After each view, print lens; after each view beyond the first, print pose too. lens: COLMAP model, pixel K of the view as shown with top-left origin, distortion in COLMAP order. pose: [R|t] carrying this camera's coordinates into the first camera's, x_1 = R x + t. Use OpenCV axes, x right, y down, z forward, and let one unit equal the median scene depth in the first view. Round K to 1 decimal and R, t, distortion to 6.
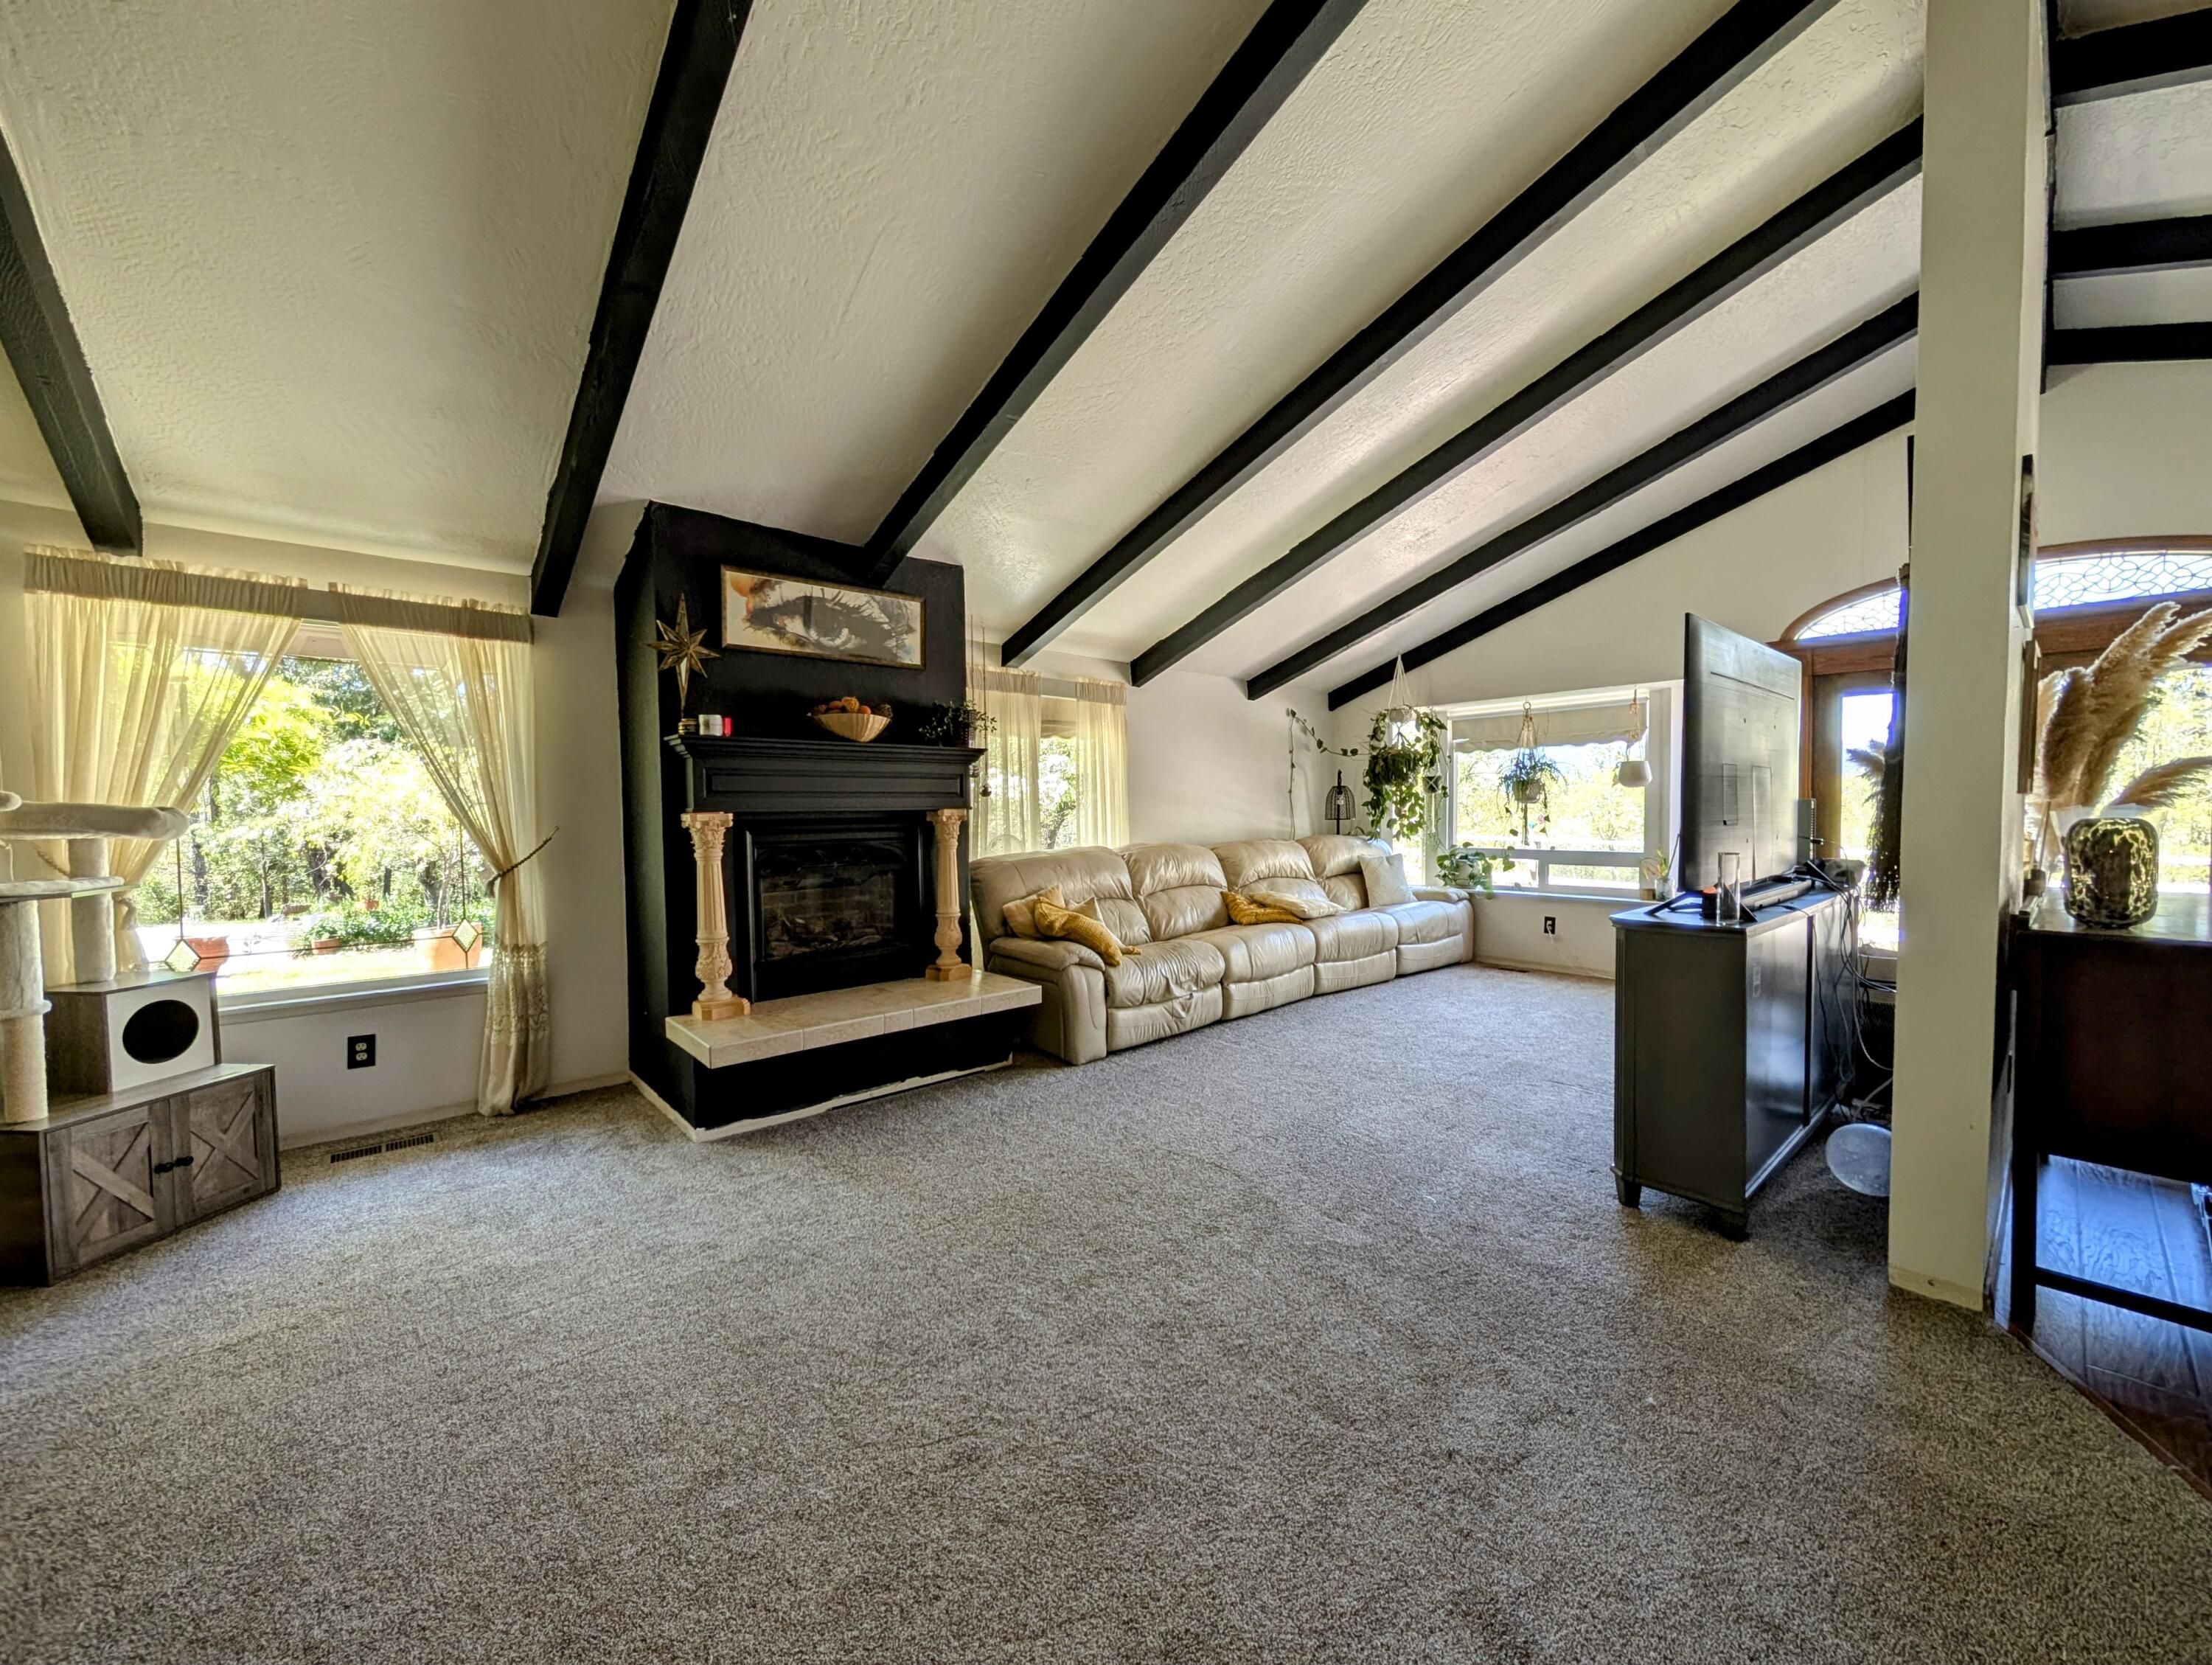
lens RADIAL K [[835.1, 0, 1106.0], [0, 835.1, 832.5], [0, 0, 1]] dist [0.001076, 0.000113]
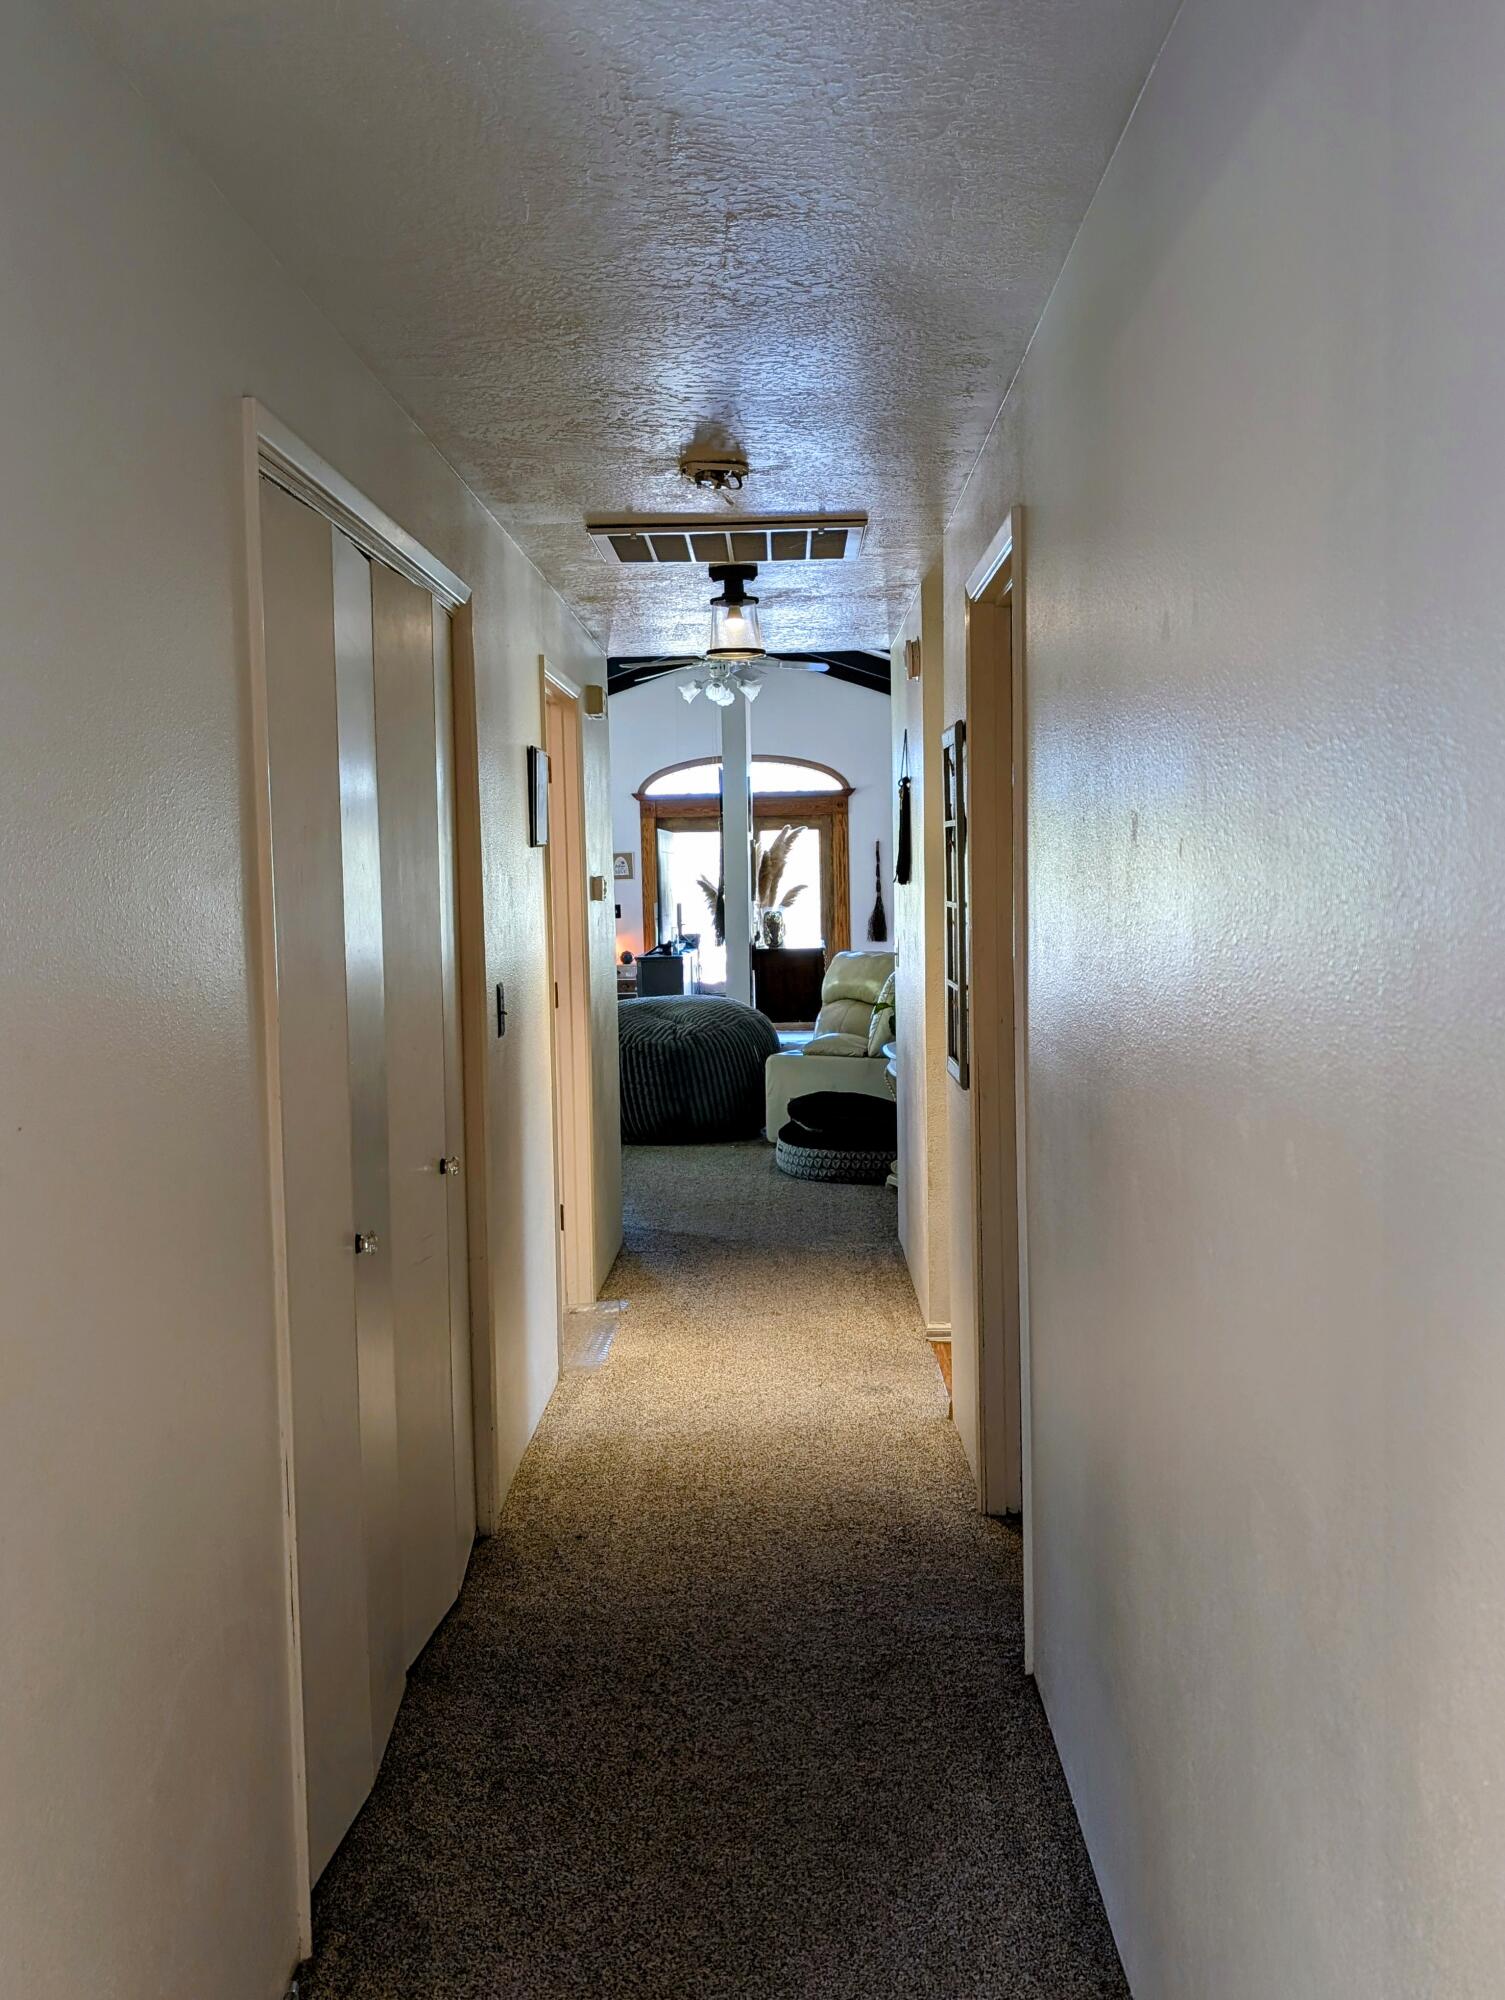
lens RADIAL K [[1410.5, 0, 752.5], [0, 1410.5, 1000.0], [0, 0, 1]] dist [0.000090, -0.000014]
pose [[0.672065, -0.069799, 0.737195, -1.825579], [0.040198, 0.997519, 0.057800, 0.001096], [-0.739400, -0.009211, 0.673204, -1.651481]]
